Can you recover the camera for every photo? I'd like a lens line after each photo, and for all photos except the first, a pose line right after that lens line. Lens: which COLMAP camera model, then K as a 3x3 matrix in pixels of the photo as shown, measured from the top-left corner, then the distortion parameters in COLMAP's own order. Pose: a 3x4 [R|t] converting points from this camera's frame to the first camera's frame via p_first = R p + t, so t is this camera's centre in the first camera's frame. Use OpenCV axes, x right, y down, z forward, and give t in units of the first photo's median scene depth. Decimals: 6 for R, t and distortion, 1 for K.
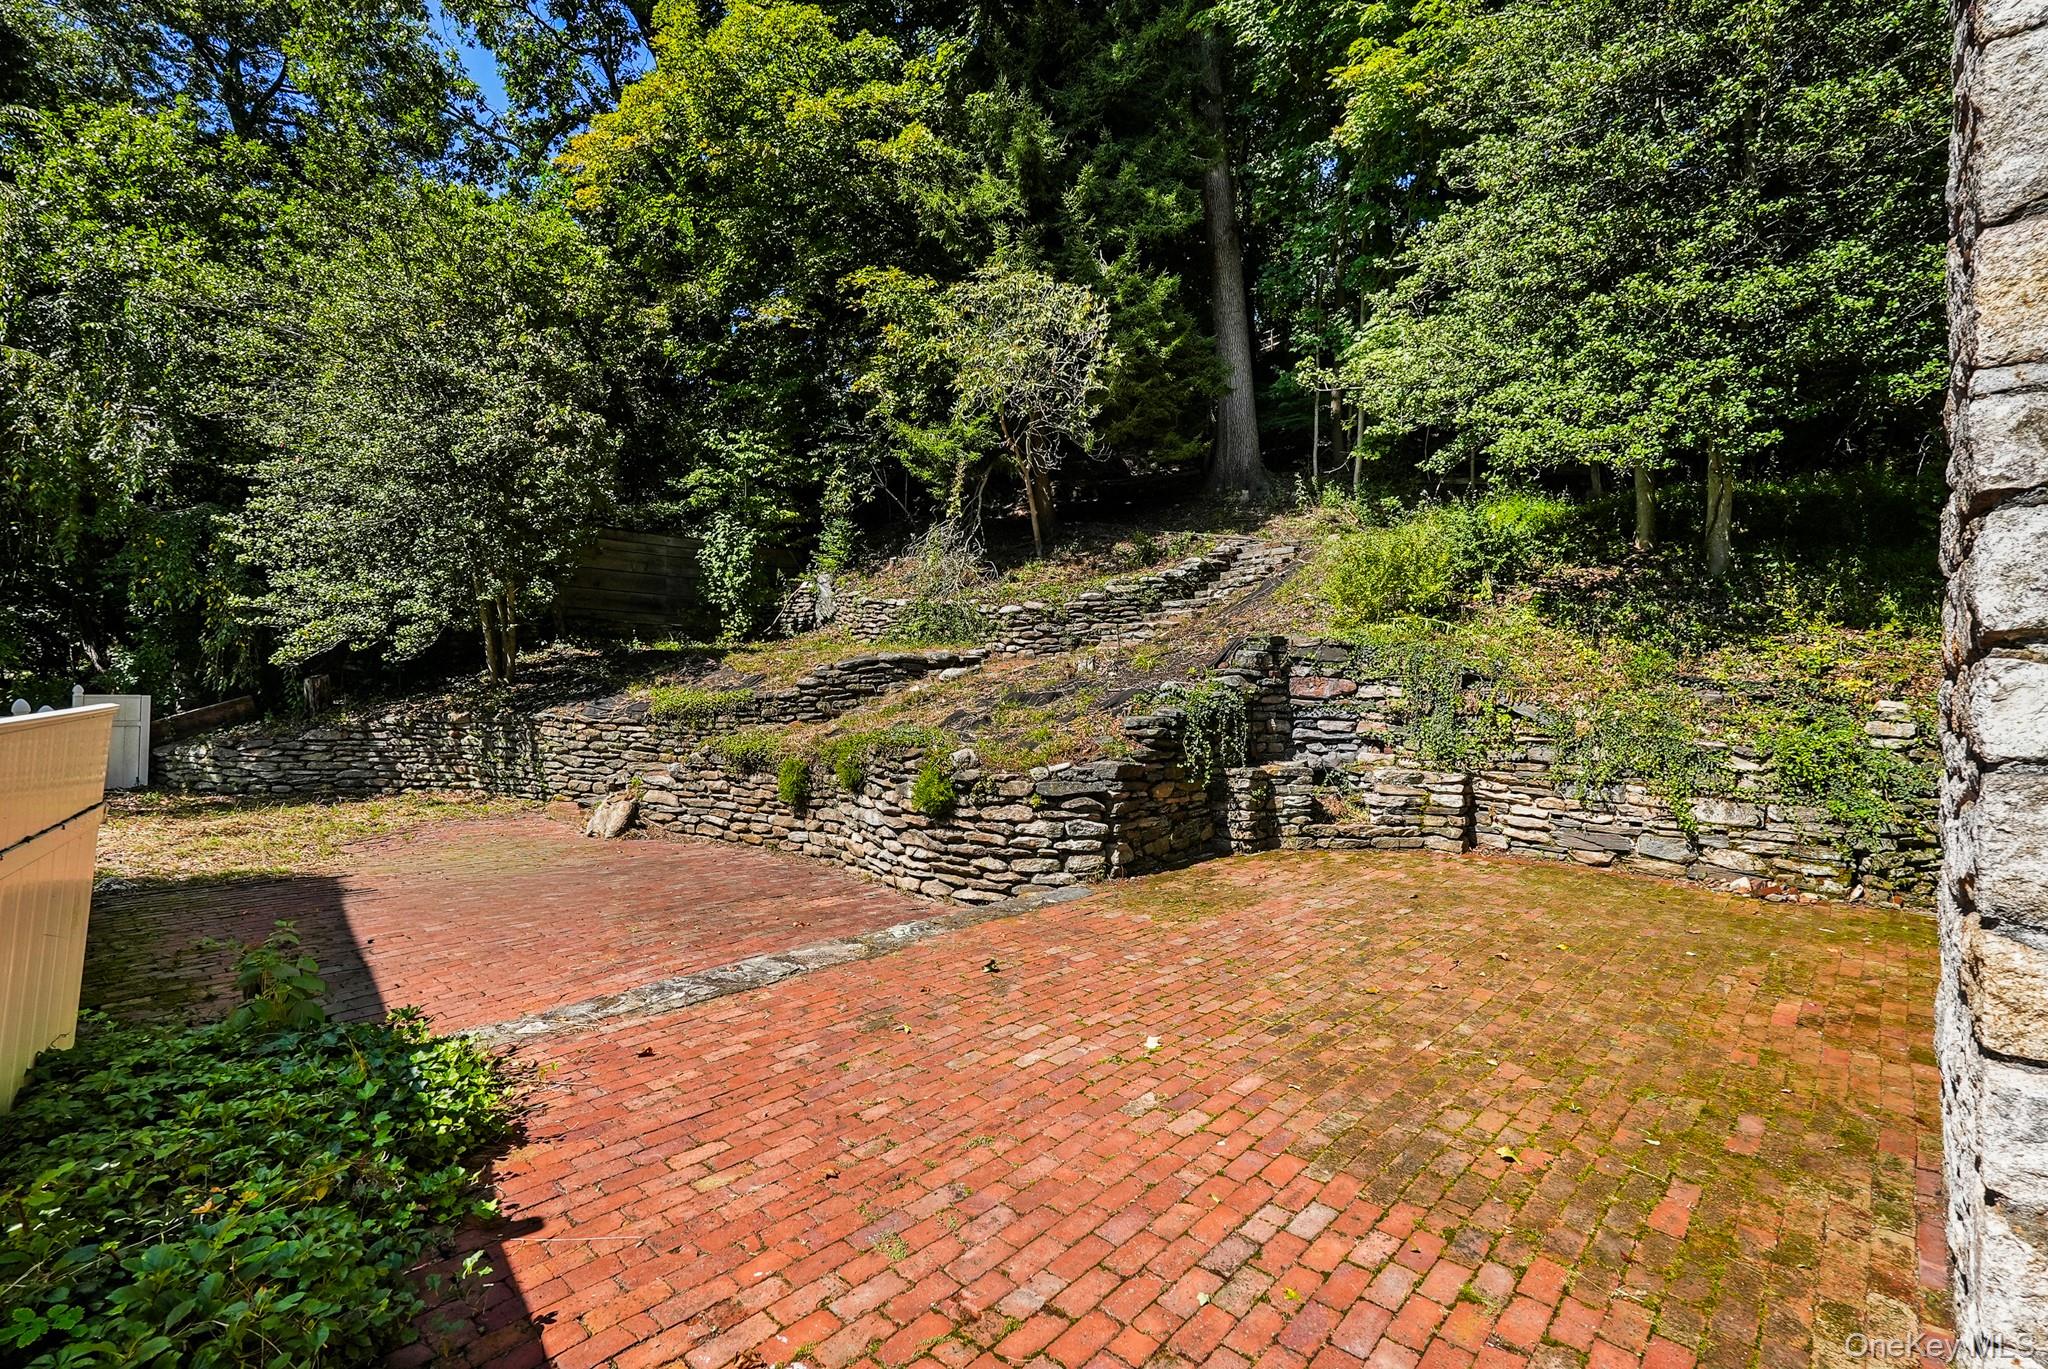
lens RADIAL K [[924.2, 0, 1024.0], [0, 924.2, 684.5], [0, 0, 1]] dist [-0.021889, 0.013036]
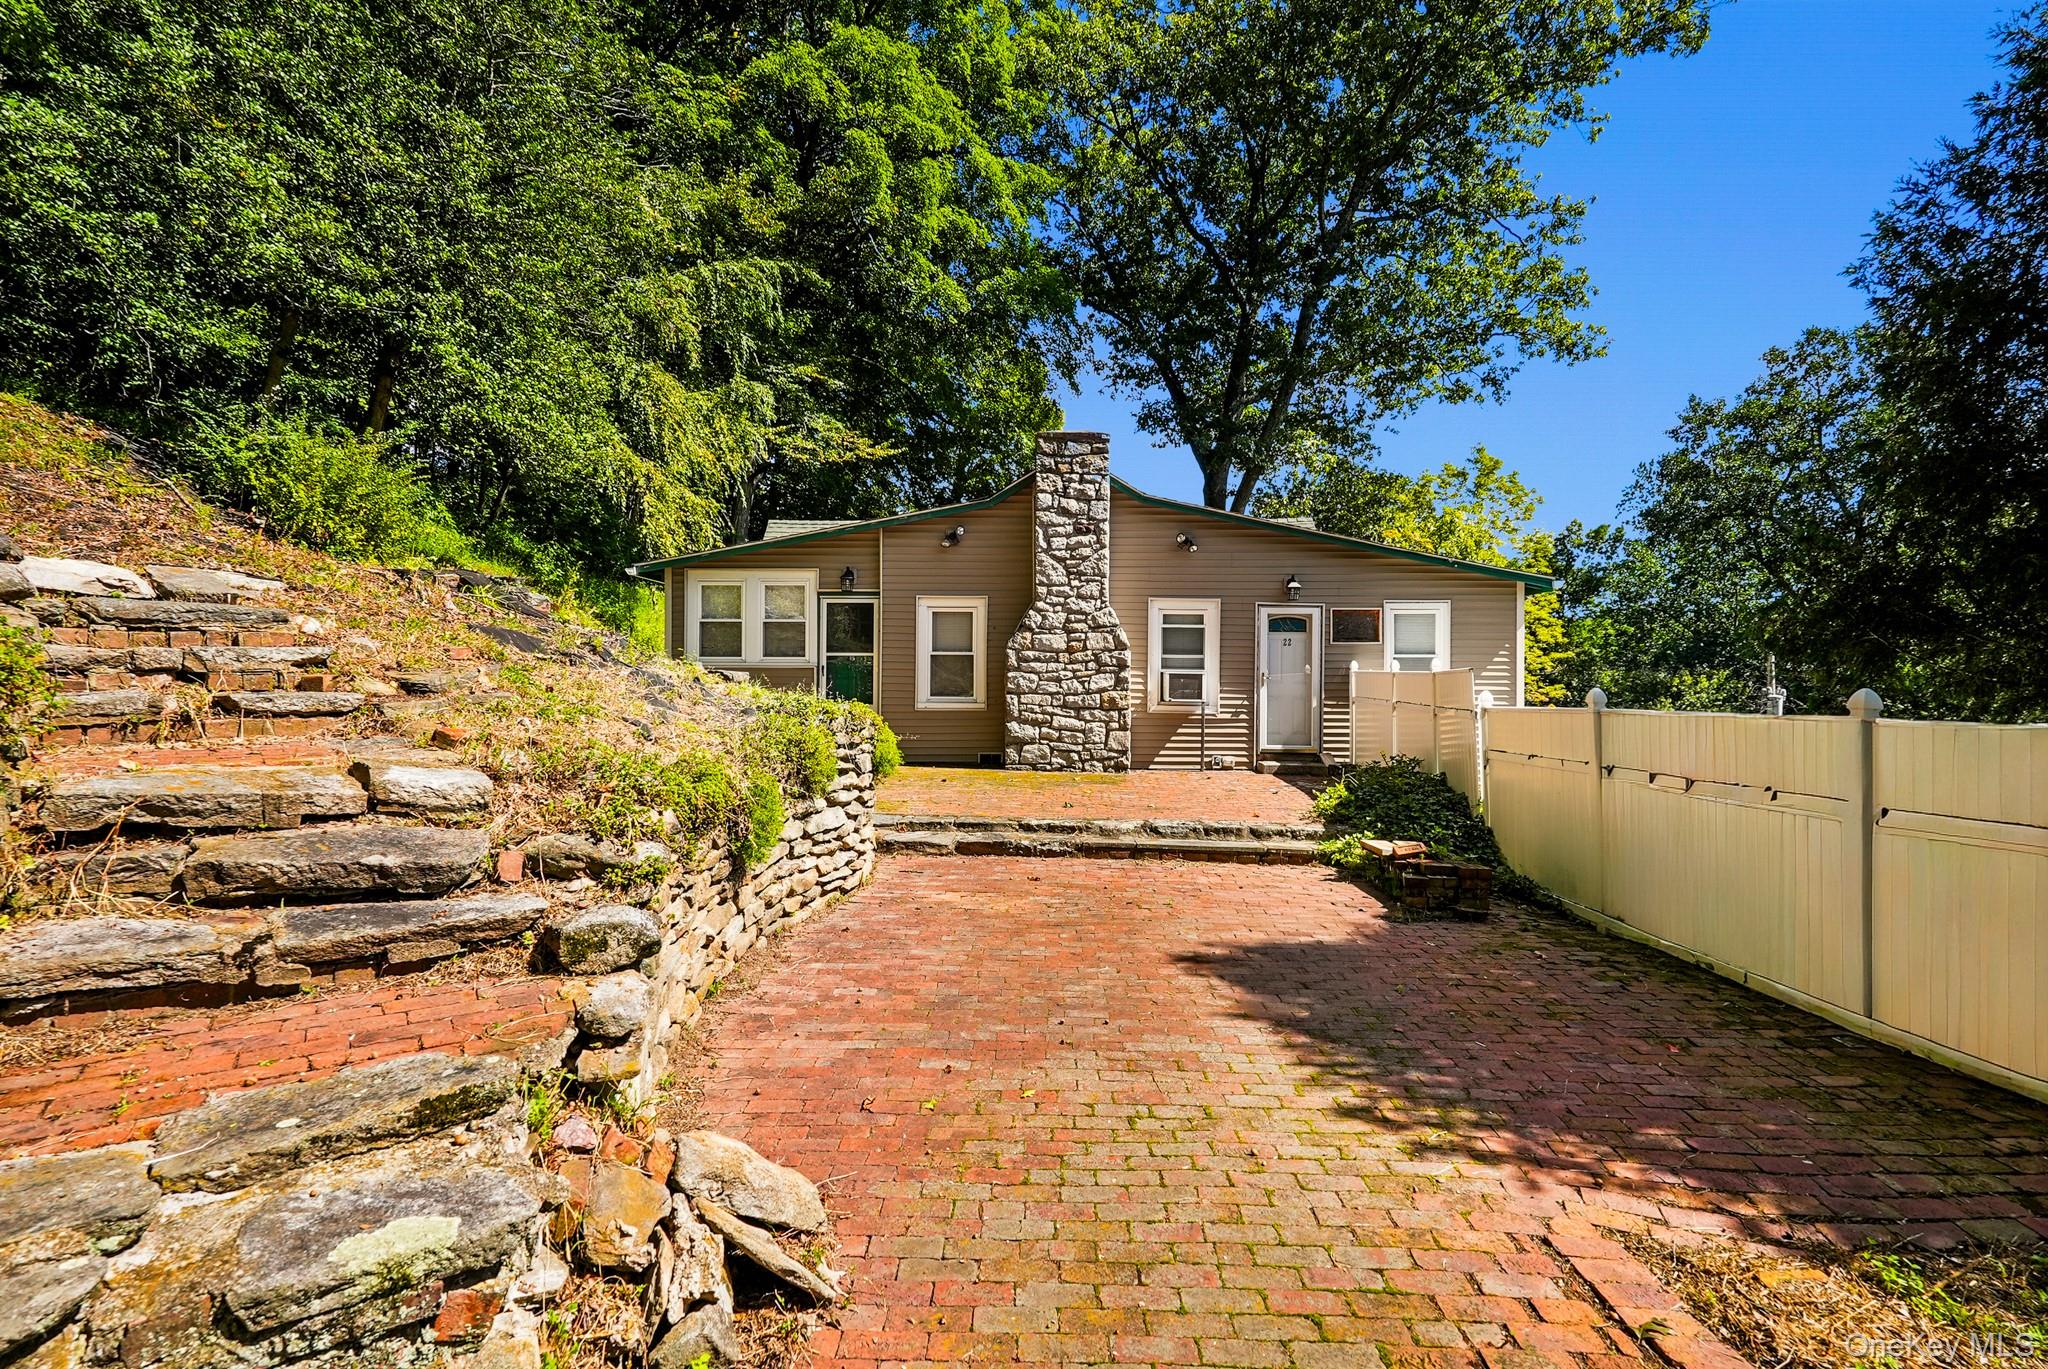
lens RADIAL K [[965.0, 0, 1024.0], [0, 965.0, 684.5], [0, 0, 1]] dist [-0.018446, 0.011596]
pose [[-0.660876, -0.037973, 0.749534, -0.747385], [-0.029250, 0.999264, 0.024834, 0.012055], [-0.749925, -0.005511, -0.661500, 1.245375]]
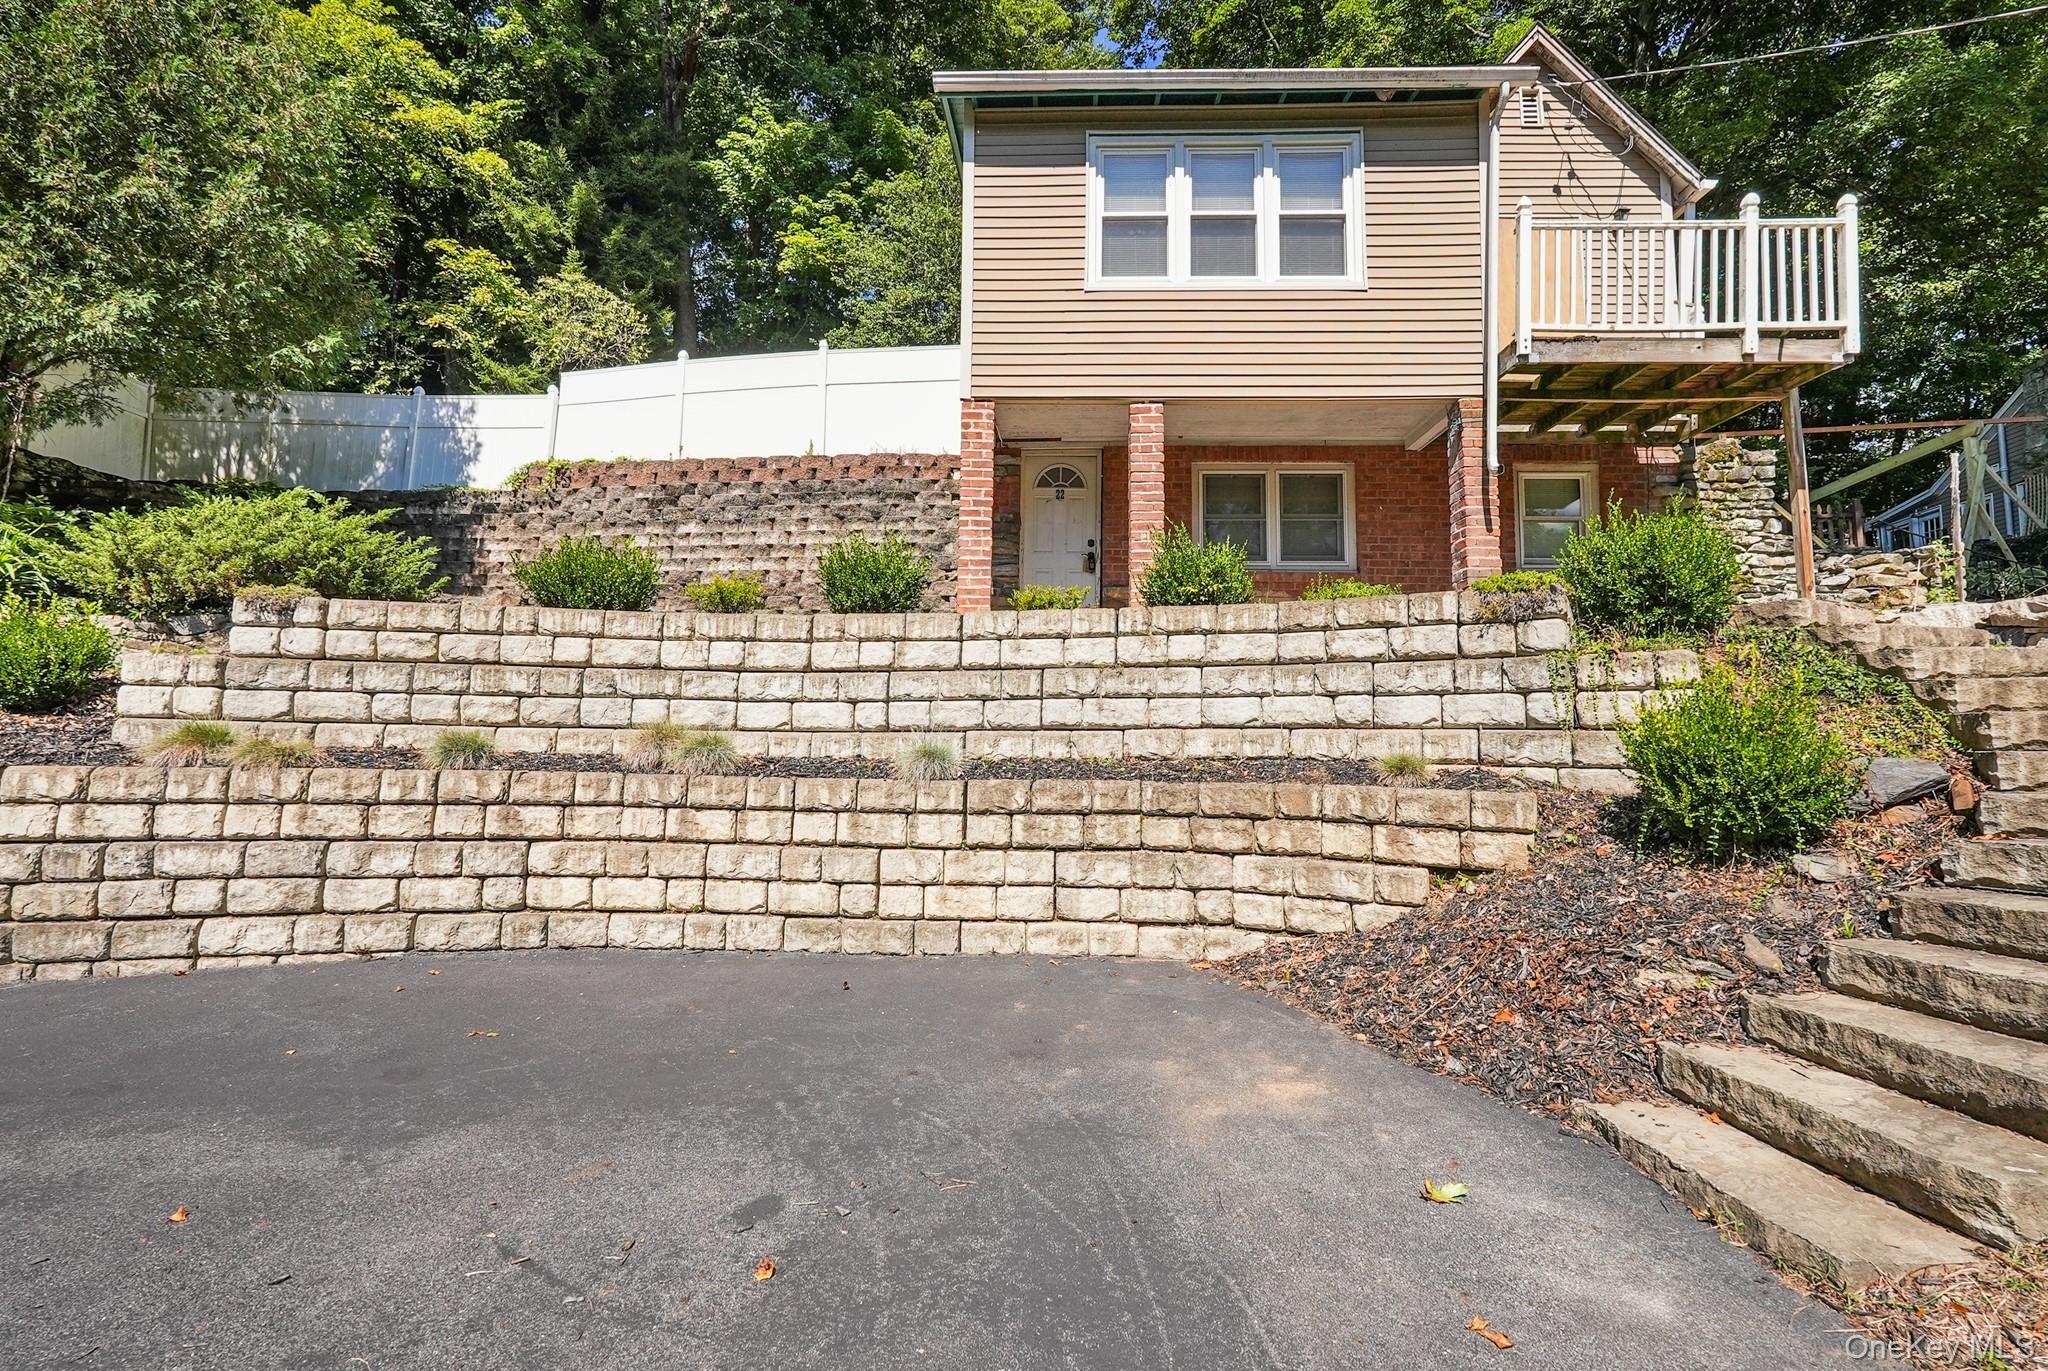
lens RADIAL K [[914.1, 0, 1050.6], [0, 914.1, 686.1], [0, 0, 1]] dist [-0.000580, 0.011650]
pose [[0.739457, 0.018728, 0.672944, -0.702226], [0.019163, 0.998622, -0.048848, 0.511473], [-0.672931, 0.049017, 0.738079, -1.006653]]
